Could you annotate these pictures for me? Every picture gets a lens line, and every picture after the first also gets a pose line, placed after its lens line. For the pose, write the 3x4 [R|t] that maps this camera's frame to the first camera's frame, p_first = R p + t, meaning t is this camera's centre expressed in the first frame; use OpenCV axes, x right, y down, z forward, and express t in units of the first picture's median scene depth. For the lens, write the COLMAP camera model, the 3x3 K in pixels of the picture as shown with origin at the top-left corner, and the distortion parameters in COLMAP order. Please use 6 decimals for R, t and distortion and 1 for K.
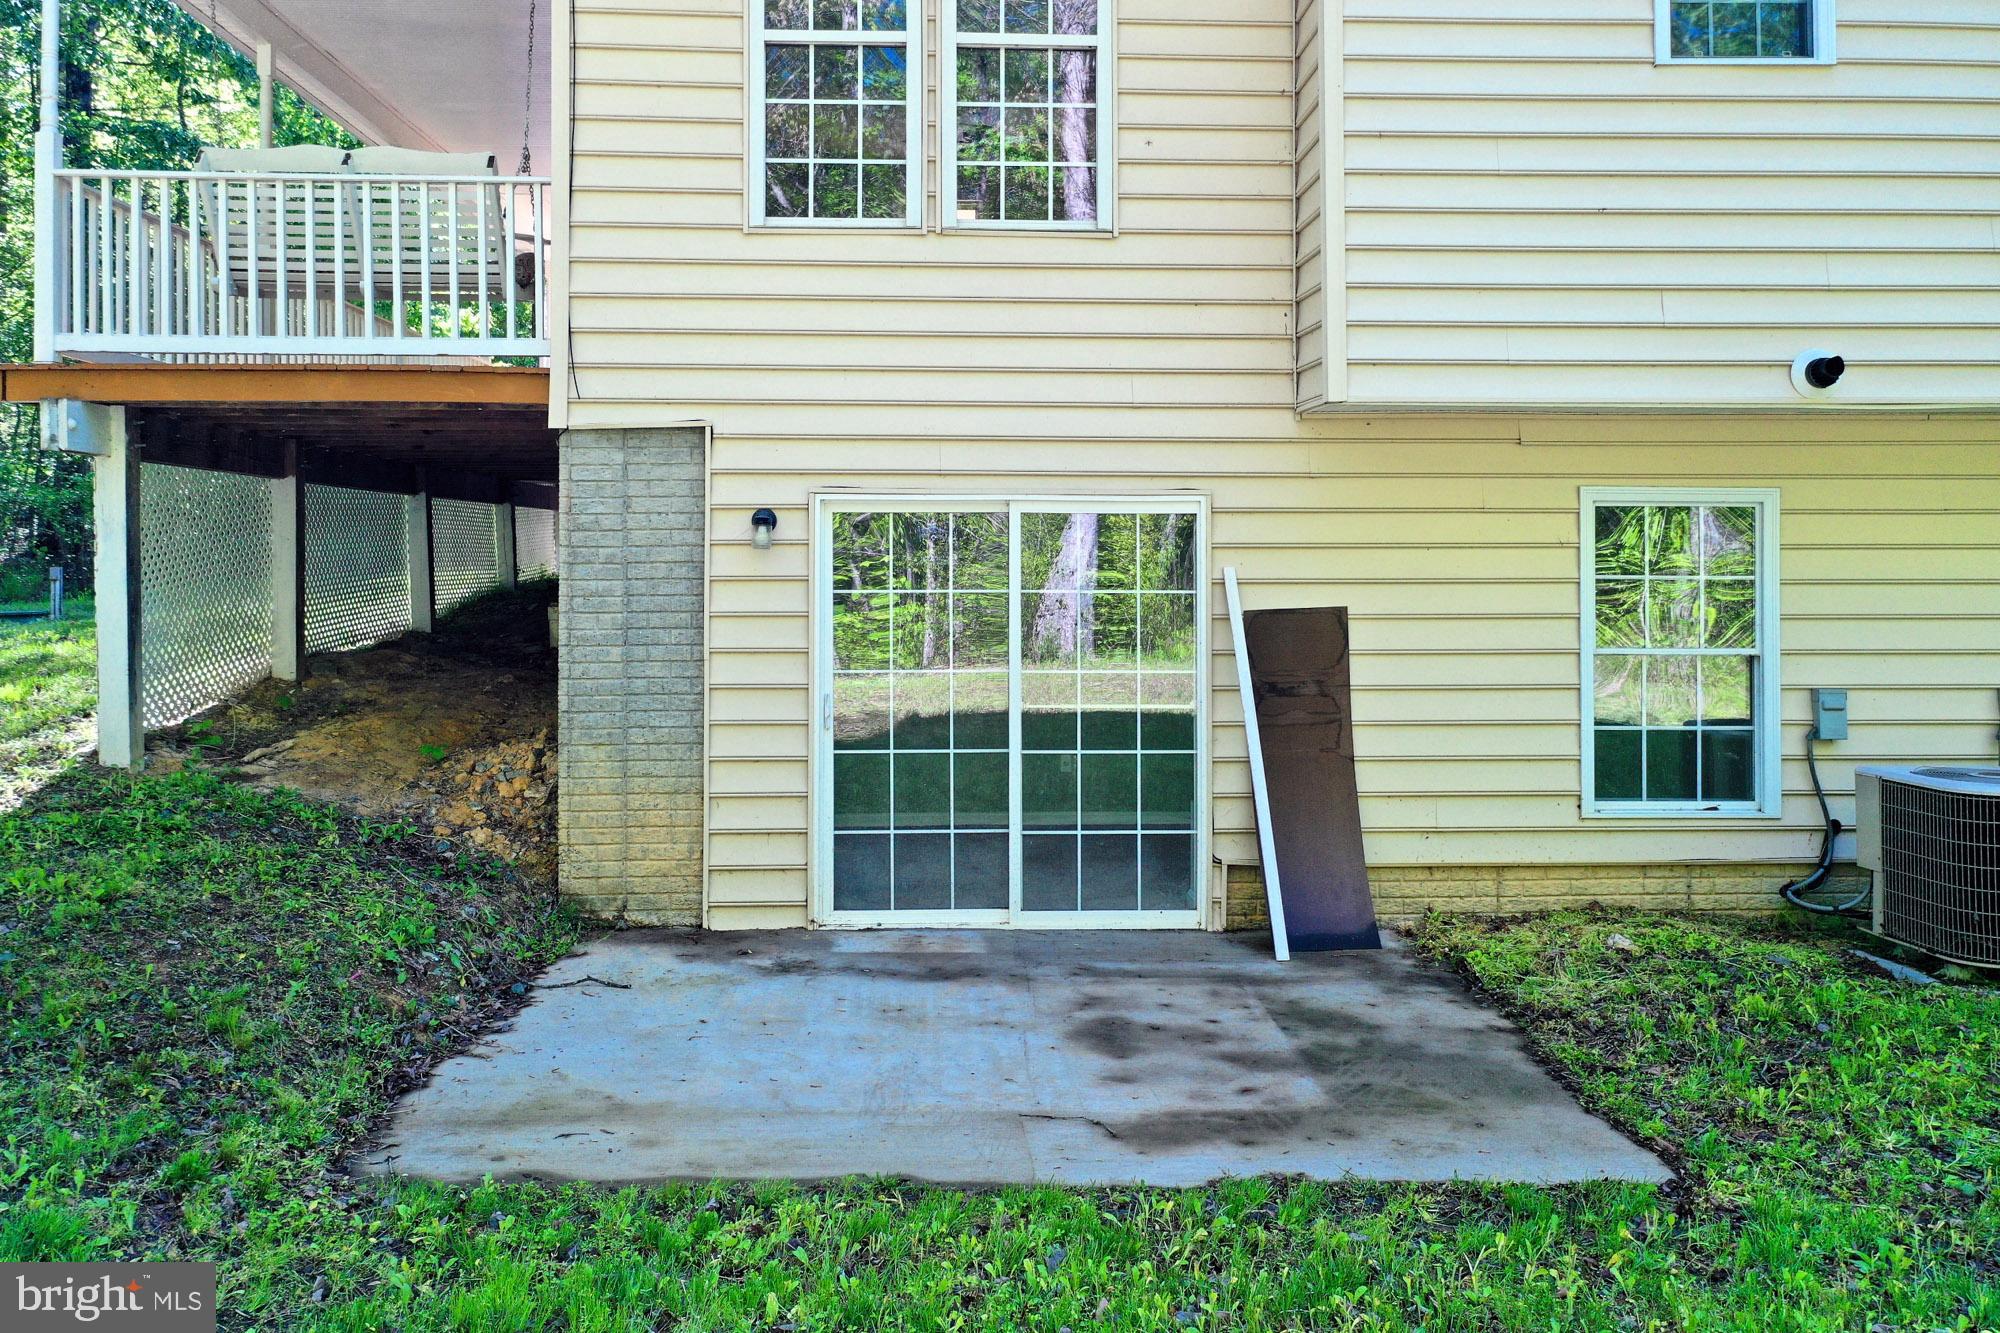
lens RADIAL K [[1593.8, 0, 975.4], [0, 1593.8, 549.4], [0, 0, 1]] dist [0.003232, 0.043568]
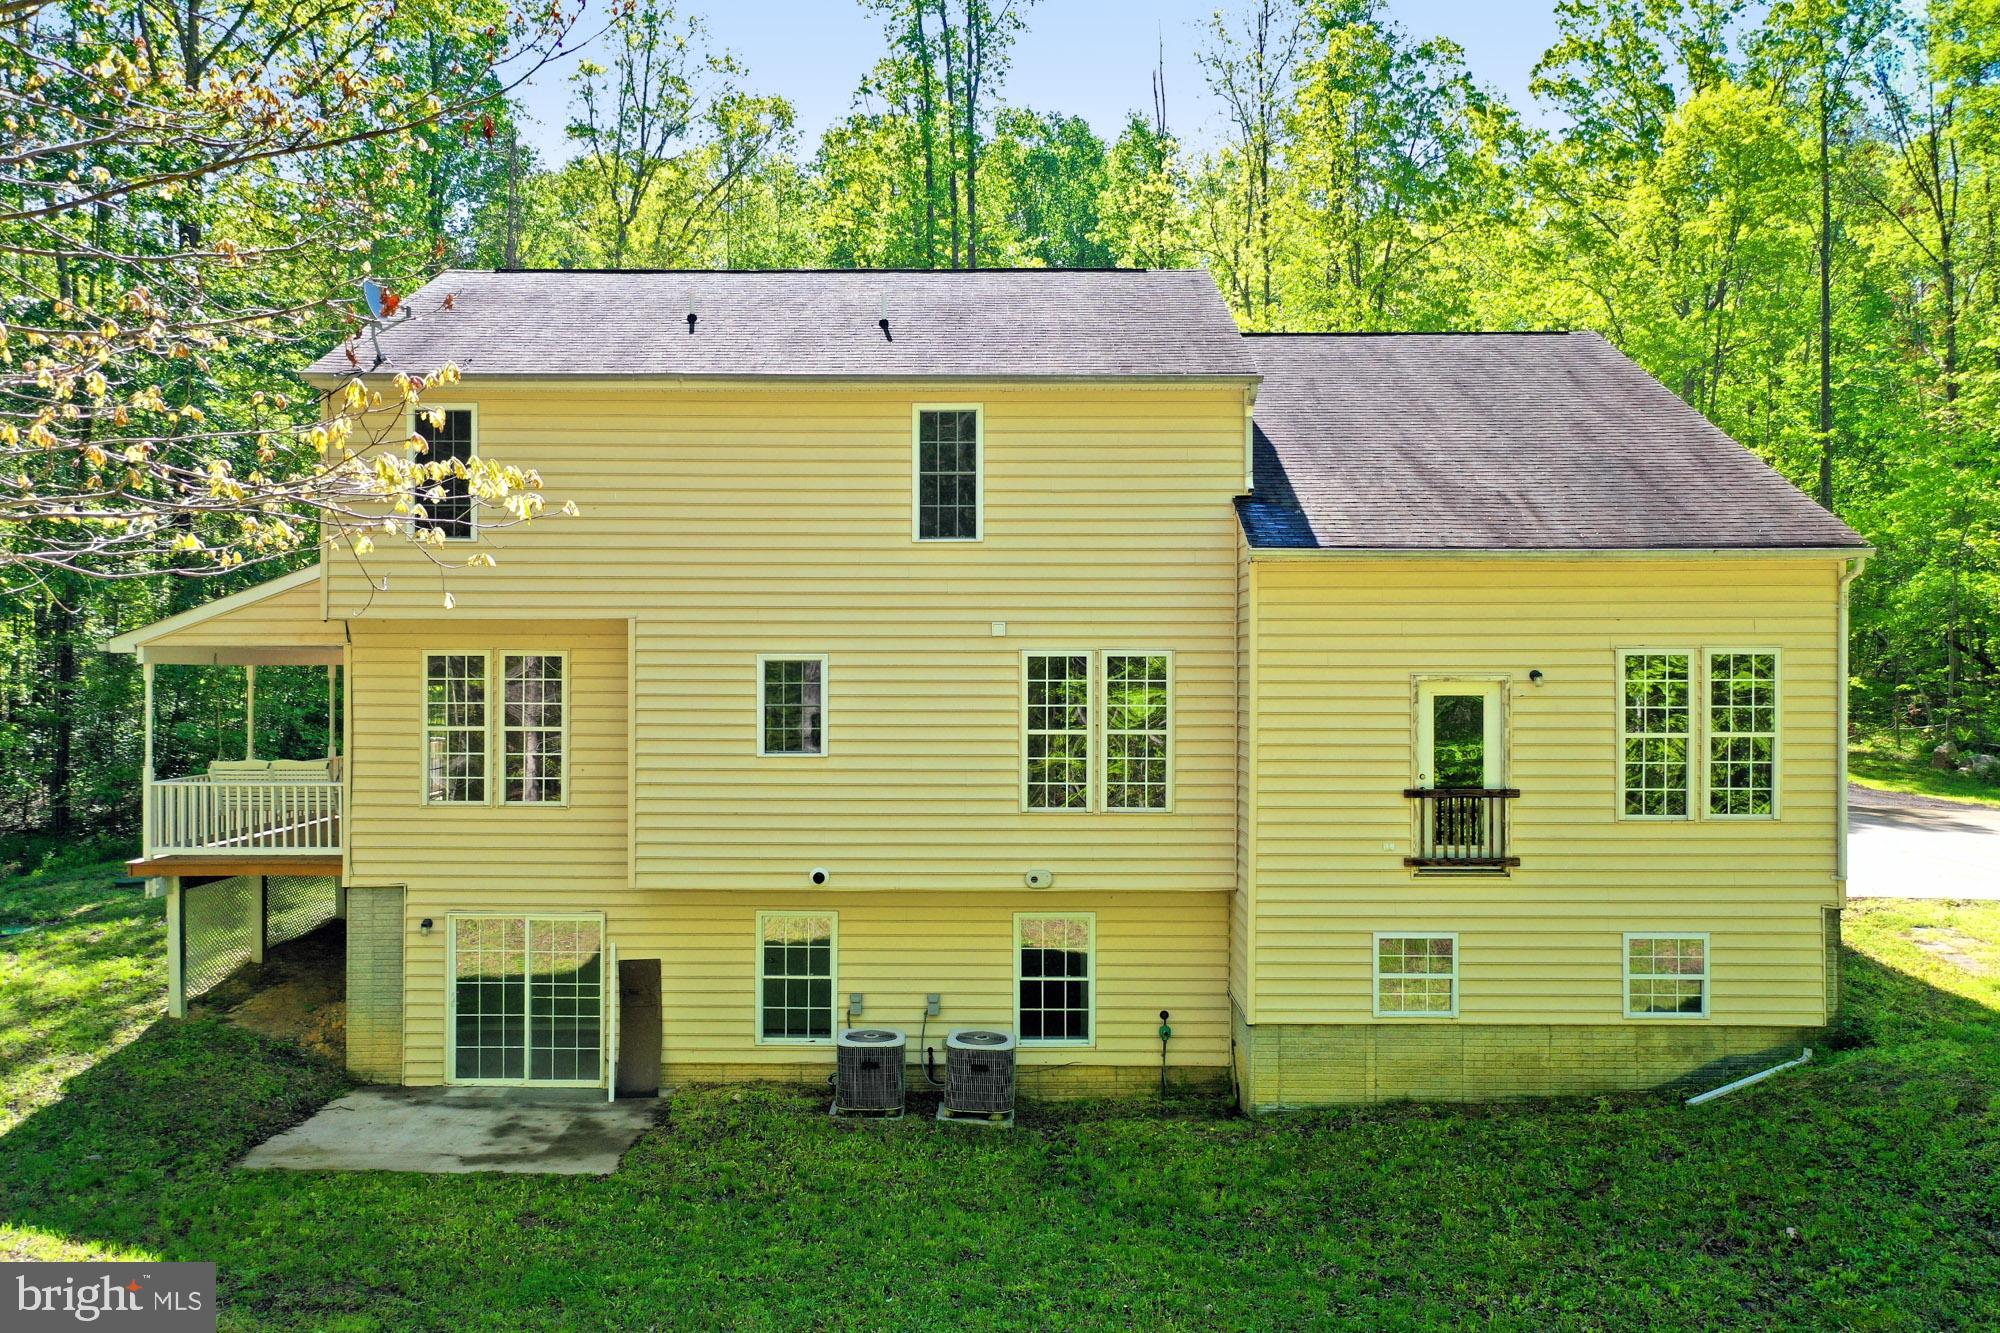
lens RADIAL K [[1593.8, 0, 1003.9], [0, 1593.8, 670.5], [0, 0, 1]] dist [0.003232, 0.043568]
pose [[0.998746, 0.002308, -0.050015, 0.901305], [-0.001412, 0.999838, 0.017931, -0.463946], [0.050049, -0.017838, 0.998587, -1.461016]]
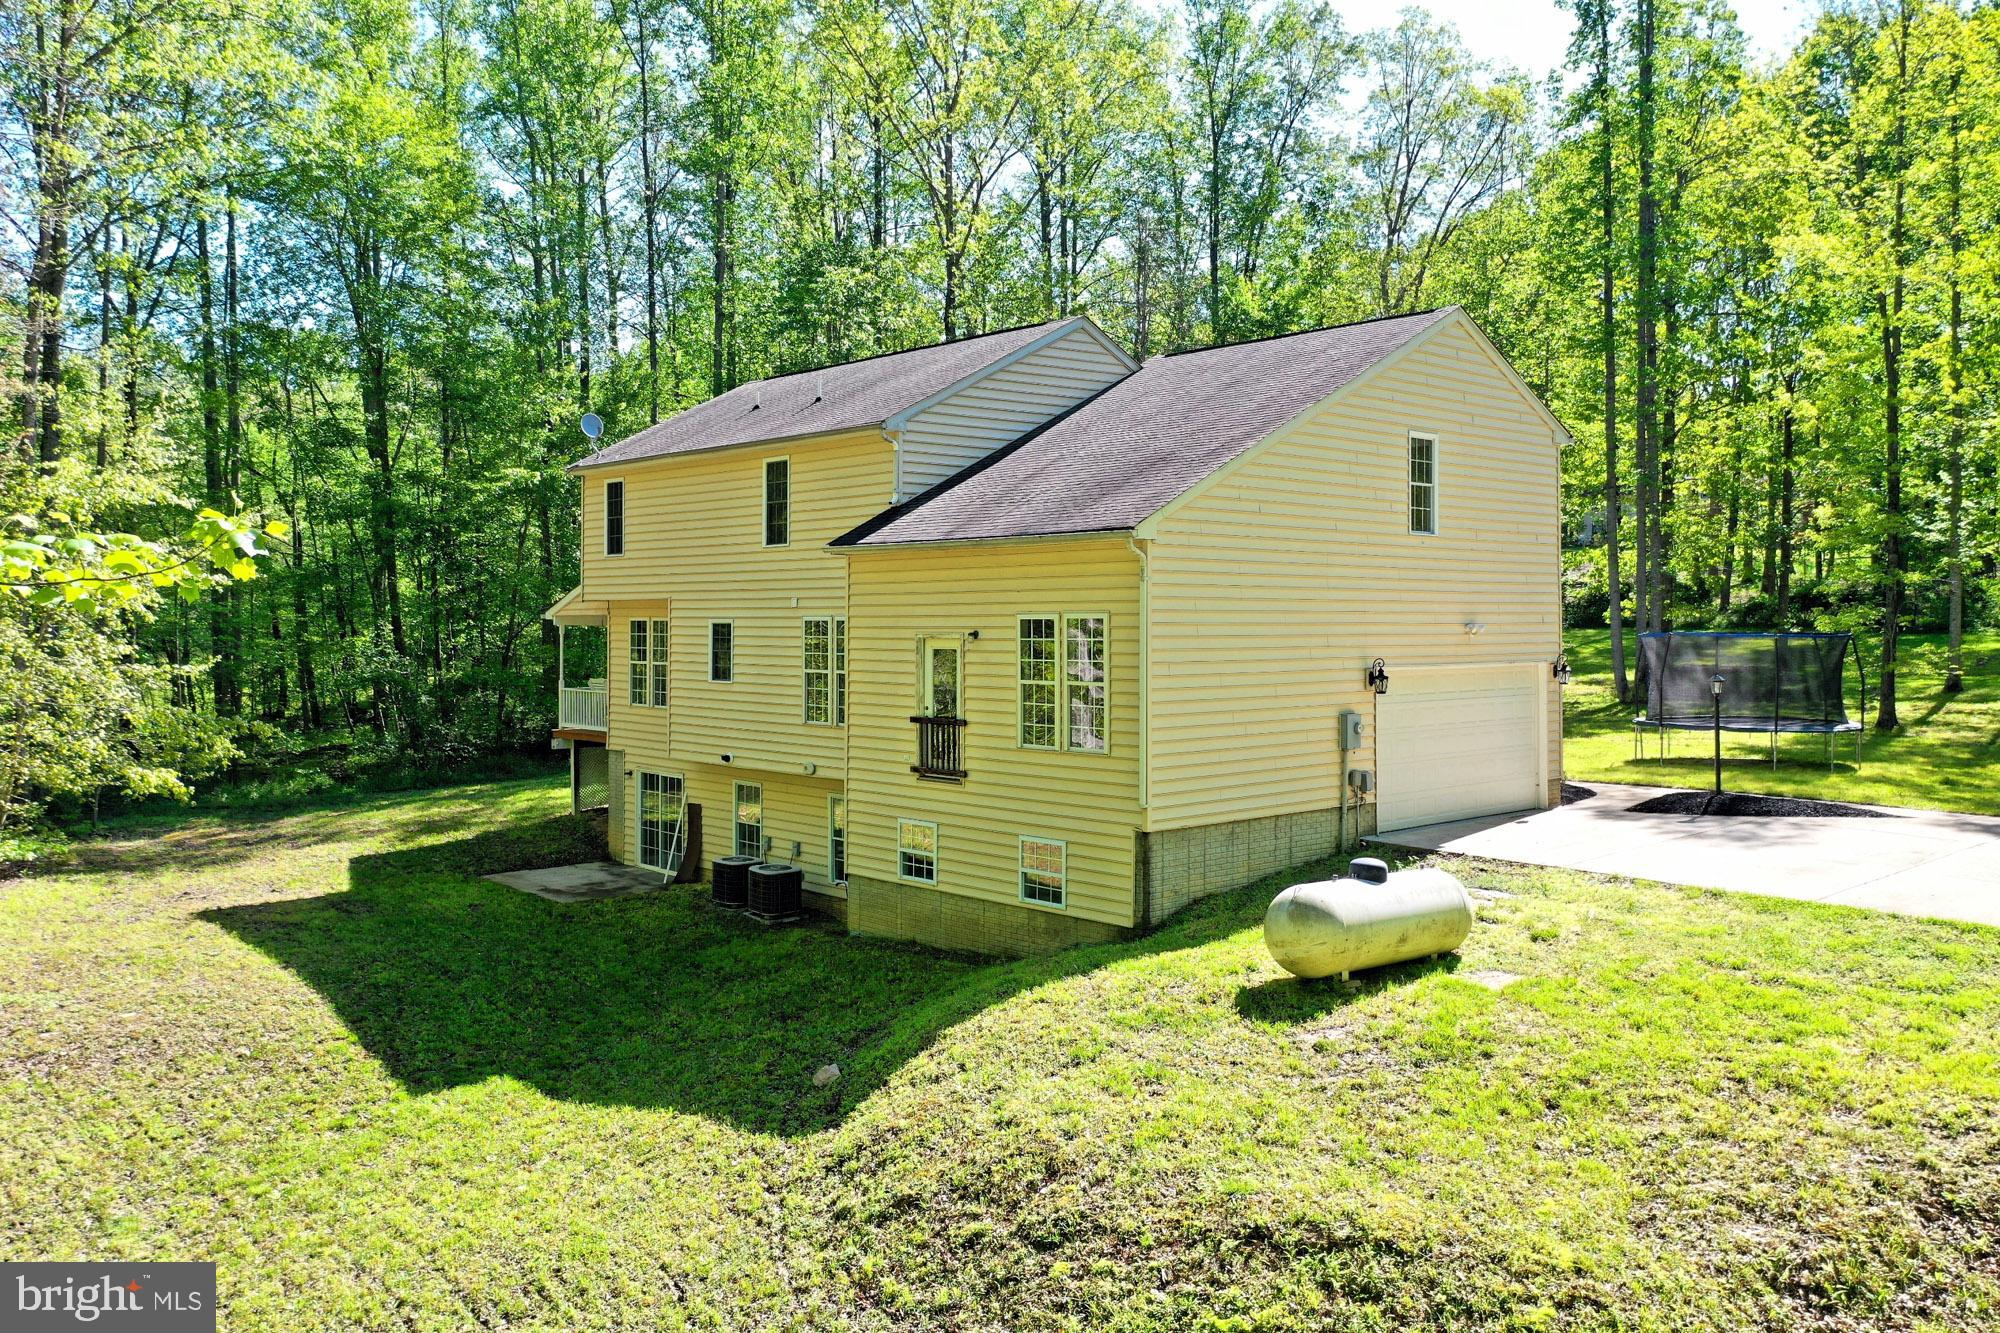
lens RADIAL K [[1593.8, 0, 1001.0], [0, 1593.8, 660.5], [0, 0, 1]] dist [0.003232, 0.043568]
pose [[0.642442, 0.018888, -0.766101, 3.906353], [0.008658, 0.999454, 0.031901, -0.462956], [0.766285, -0.027127, 0.641928, -1.035925]]
